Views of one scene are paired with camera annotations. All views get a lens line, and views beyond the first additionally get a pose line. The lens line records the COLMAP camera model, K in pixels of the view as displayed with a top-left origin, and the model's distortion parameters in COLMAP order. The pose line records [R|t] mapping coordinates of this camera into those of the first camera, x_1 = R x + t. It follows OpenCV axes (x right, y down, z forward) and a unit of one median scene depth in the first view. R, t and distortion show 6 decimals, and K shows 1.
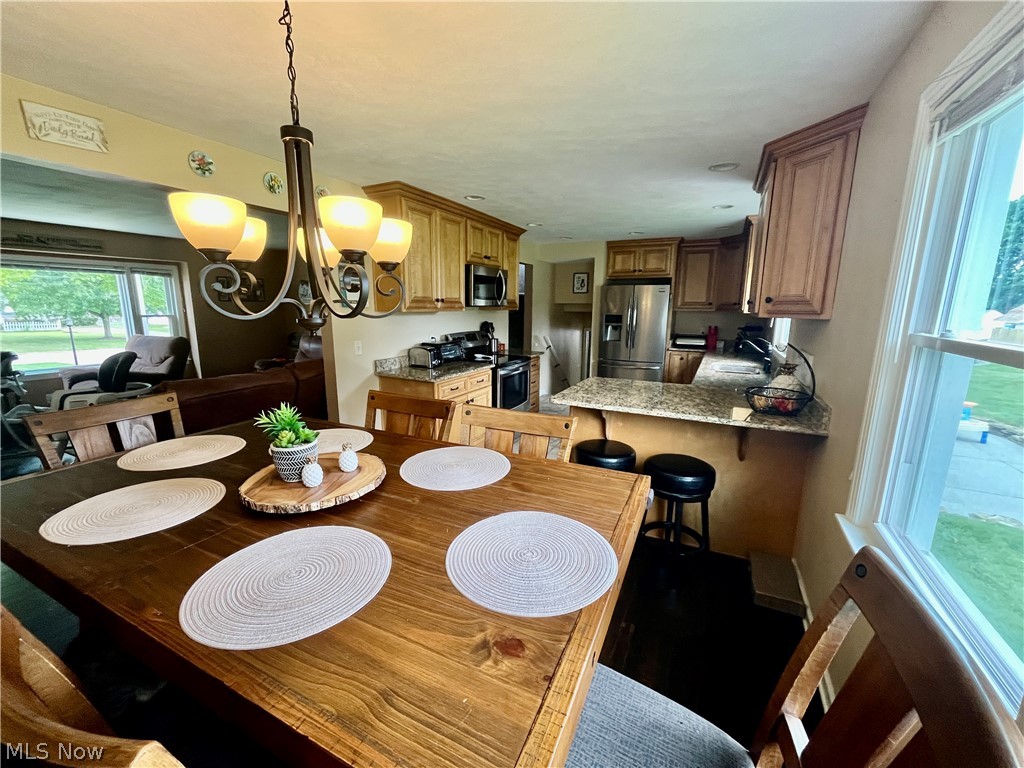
lens RADIAL K [[412.2, 0, 511.7], [0, 412.2, 389.8], [0, 0, 1]] dist [-0.003455, -0.000322]
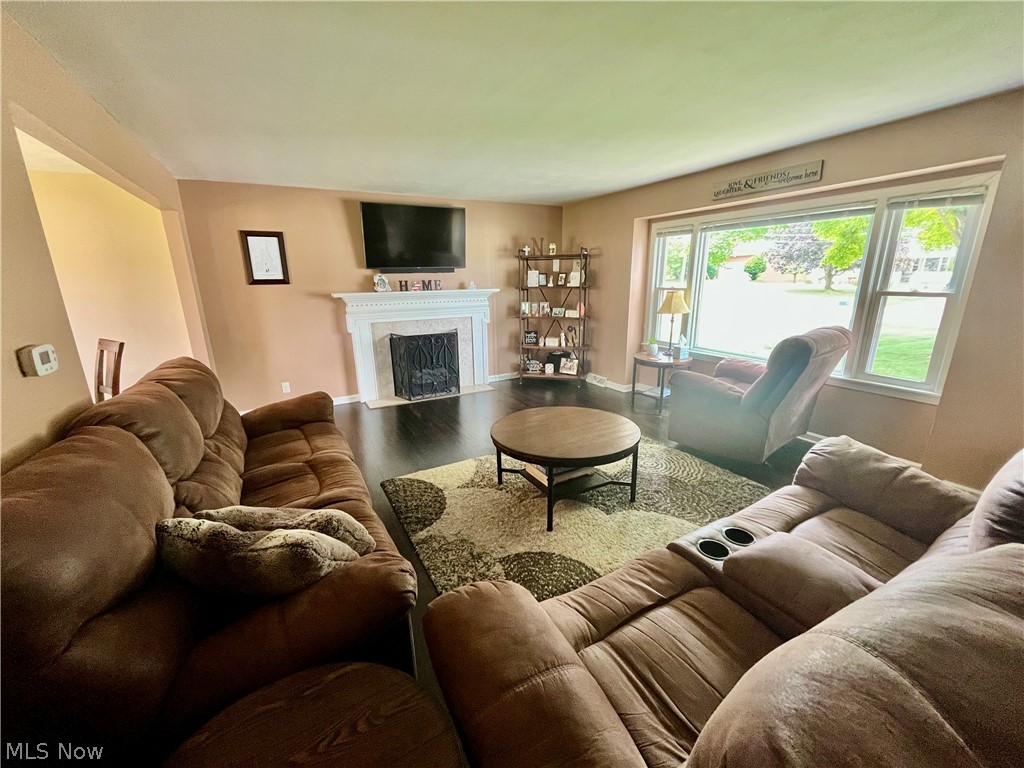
lens RADIAL K [[412.0, 0, 510.4], [0, 412.0, 384.8], [0, 0, 1]] dist [-0.004614, 0.000305]
pose [[-0.563498, 0.214148, -0.797879, -0.195267], [-0.151332, 0.922717, 0.354531, -0.184369], [0.812138, 0.320522, -0.487542, 0.904877]]
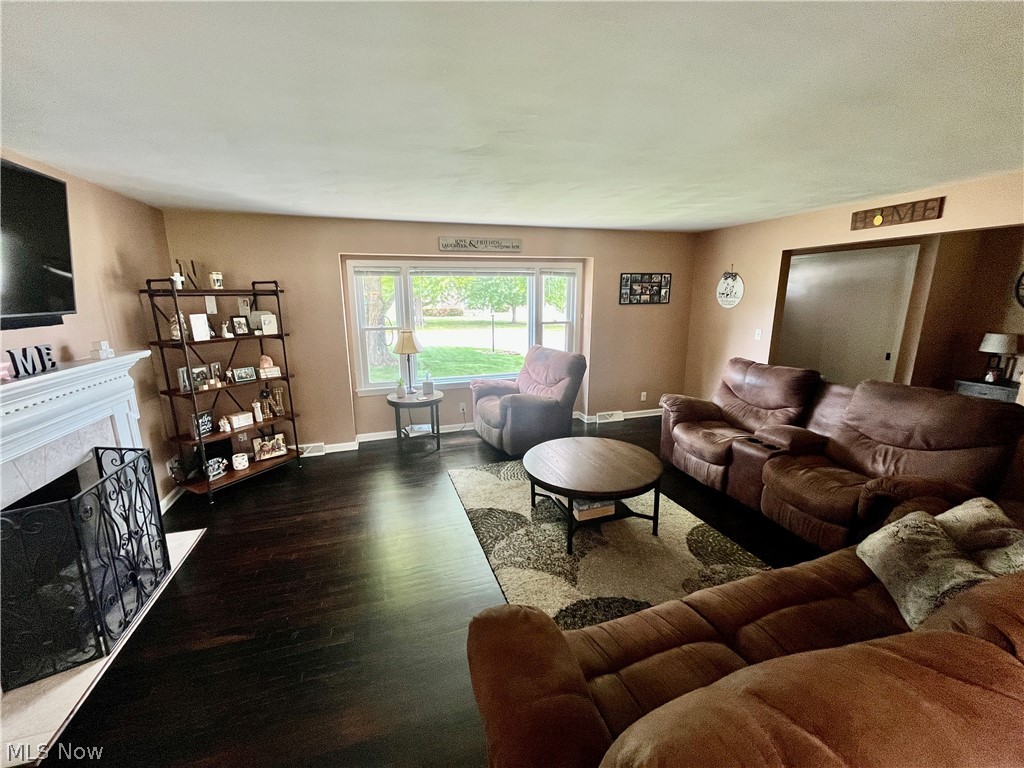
lens RADIAL K [[412.0, 0, 510.4], [0, 412.0, 384.8], [0, 0, 1]] dist [-0.004614, 0.000305]
pose [[0.709493, 0.137053, -0.691257, -0.321898], [-0.125950, 0.989774, 0.066966, -0.098543], [0.693366, 0.039552, 0.719499, 0.323415]]
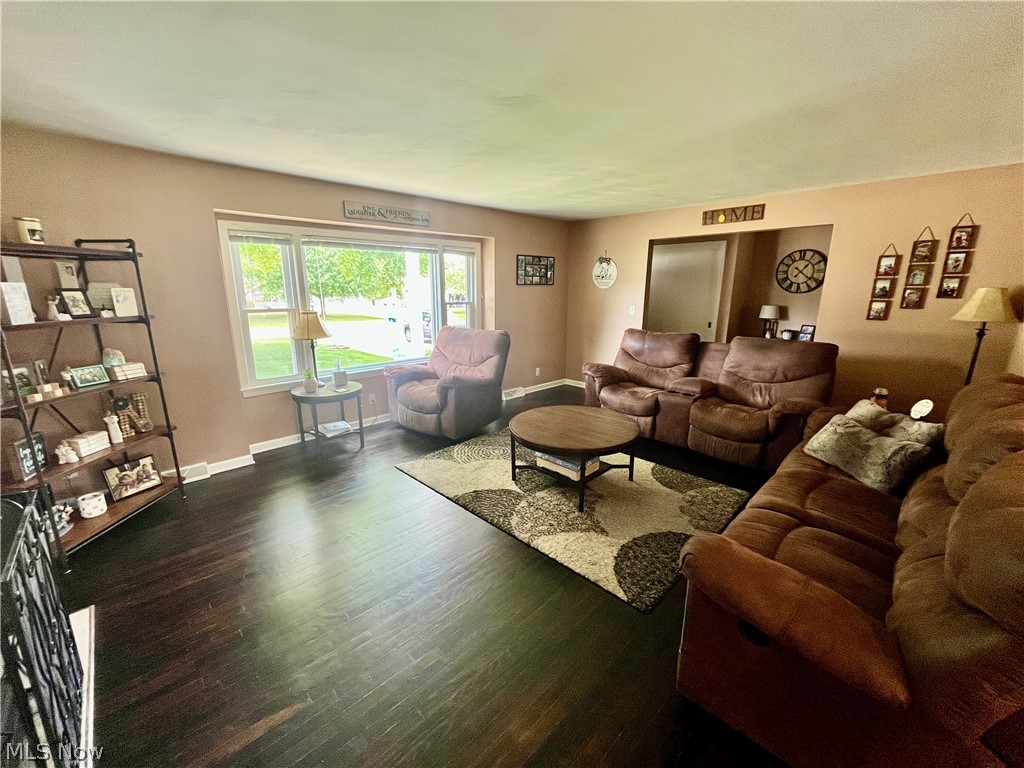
lens RADIAL K [[412.0, 0, 510.4], [0, 412.0, 384.8], [0, 0, 1]] dist [-0.004614, 0.000305]
pose [[0.947620, 0.067354, -0.312217, -0.497242], [-0.056659, 0.997458, 0.043213, -0.055862], [0.314334, -0.023260, 0.949027, 0.229690]]
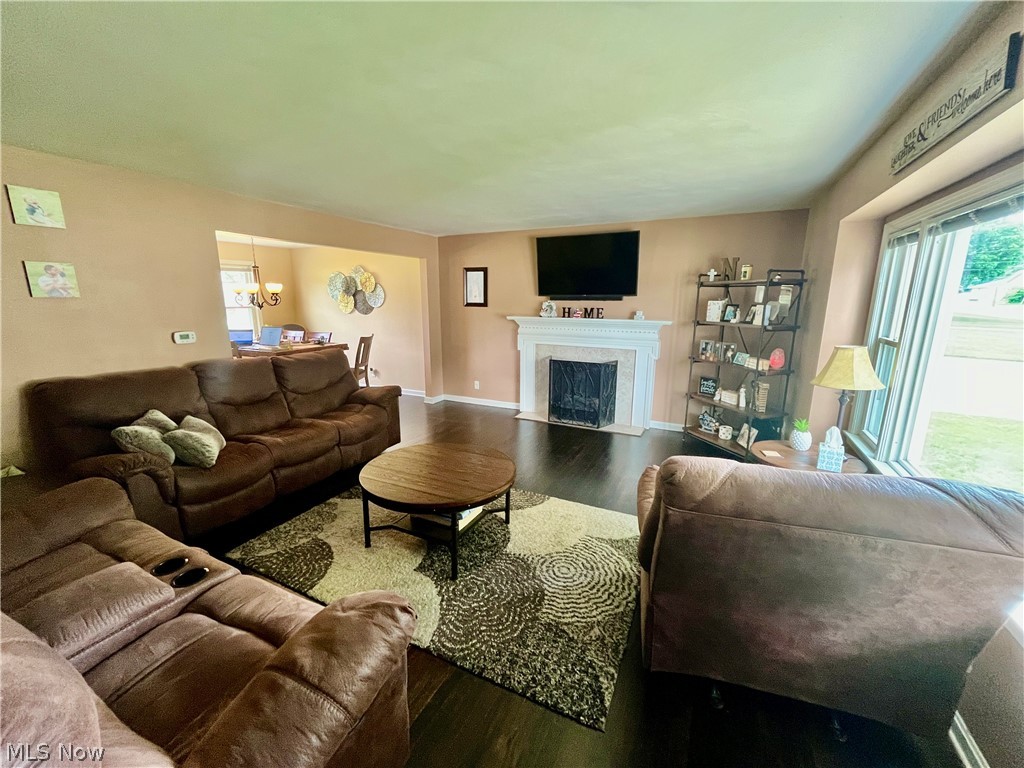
lens RADIAL K [[412.0, 0, 510.4], [0, 412.0, 384.8], [0, 0, 1]] dist [-0.004614, 0.000305]
pose [[-0.999921, -0.008767, -0.009021, -0.650684], [-0.011635, 0.917179, 0.398306, -0.244684], [0.004782, 0.398379, -0.917208, 1.112924]]
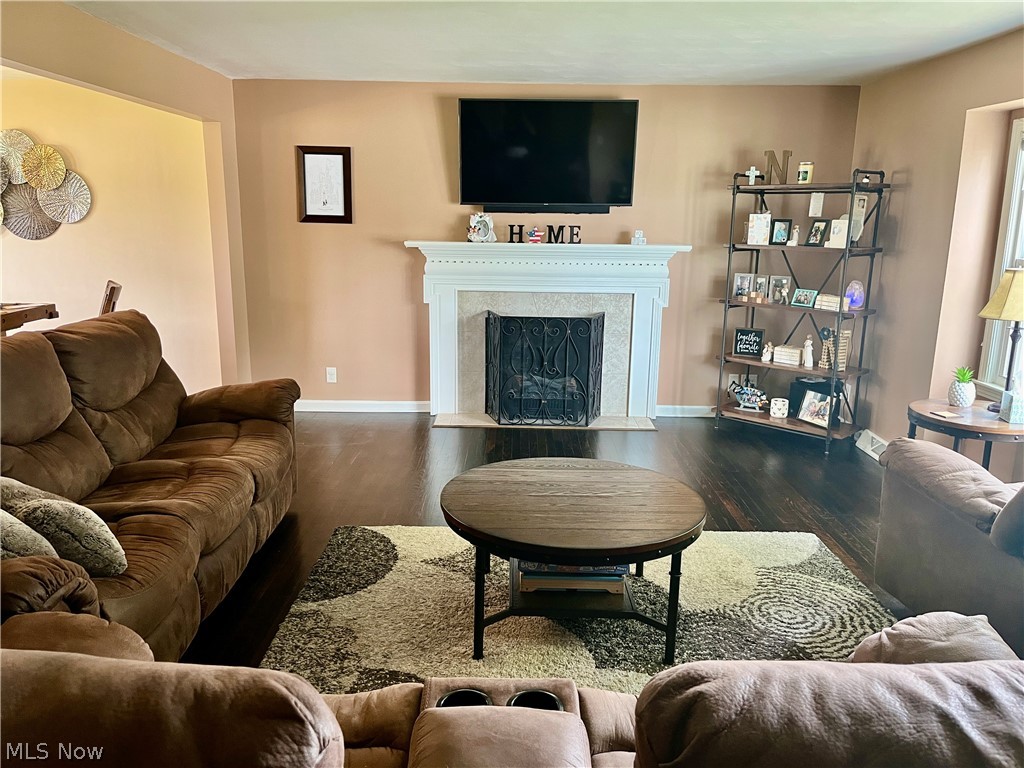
lens RADIAL K [[777.5, 0, 507.2], [0, 777.5, 382.9], [0, 0, 1]] dist [0.059186, -0.084819]
pose [[-0.894549, 0.075826, -0.440491, -0.337755], [-0.108397, 0.919282, 0.378378, -0.231141], [0.433627, 0.386226, -0.814124, 1.095122]]
